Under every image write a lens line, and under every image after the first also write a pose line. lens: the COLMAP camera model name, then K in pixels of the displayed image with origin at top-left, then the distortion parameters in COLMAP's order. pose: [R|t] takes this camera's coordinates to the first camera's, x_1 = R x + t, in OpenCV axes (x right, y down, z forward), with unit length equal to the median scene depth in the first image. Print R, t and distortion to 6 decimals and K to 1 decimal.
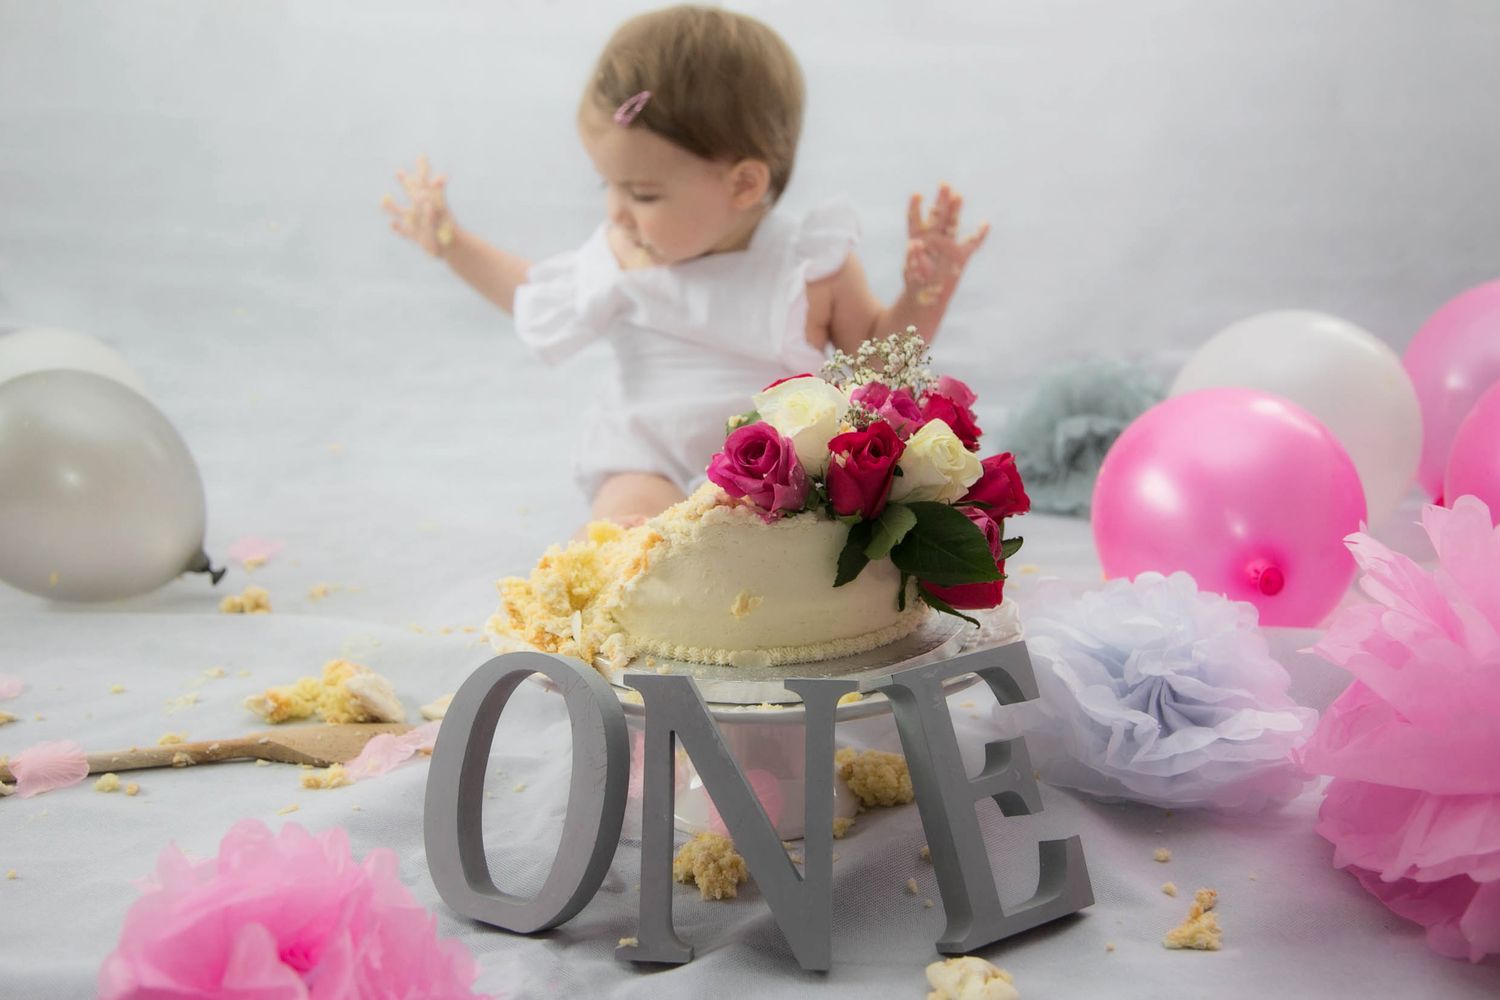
lens RADIAL K [[1735.2, 0, 750.0], [0, 1735.2, 500.0], [0, 0, 1]] dist [-0.000567, -0.000692]
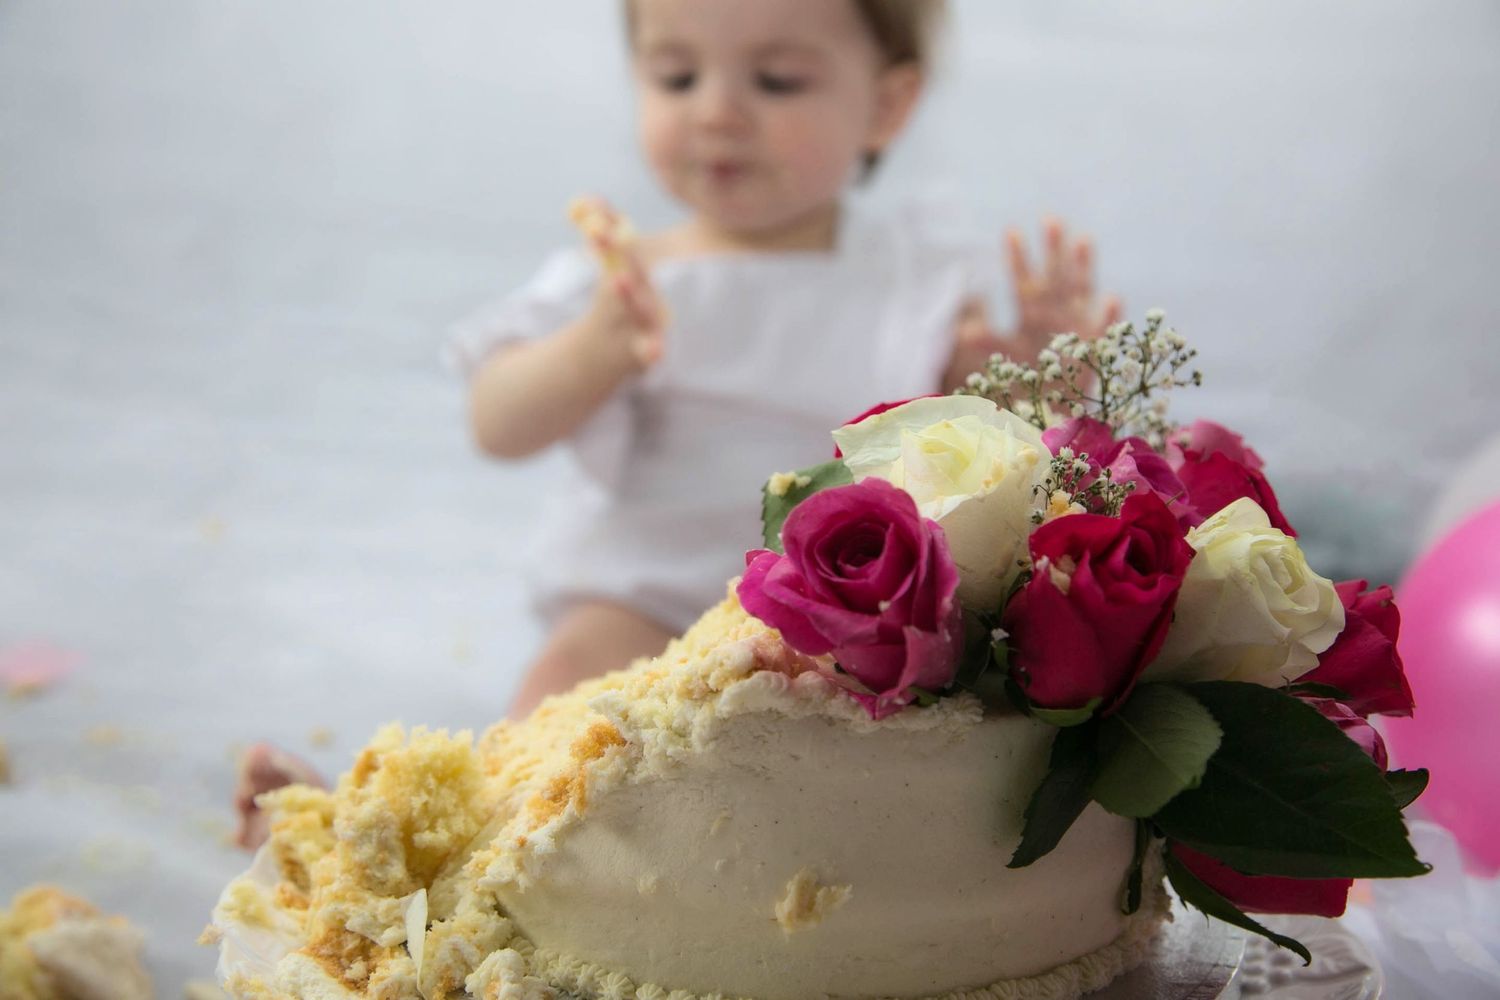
lens RADIAL K [[1787.0, 0, 750.0], [0, 1787.0, 500.0], [0, 0, 1]] dist [-0.016622, -0.014085]
pose [[0.997663, 0.050320, 0.046222, -0.041838], [-0.046998, 0.996416, -0.070334, -0.007356], [-0.049595, 0.067998, 0.996452, 0.541302]]
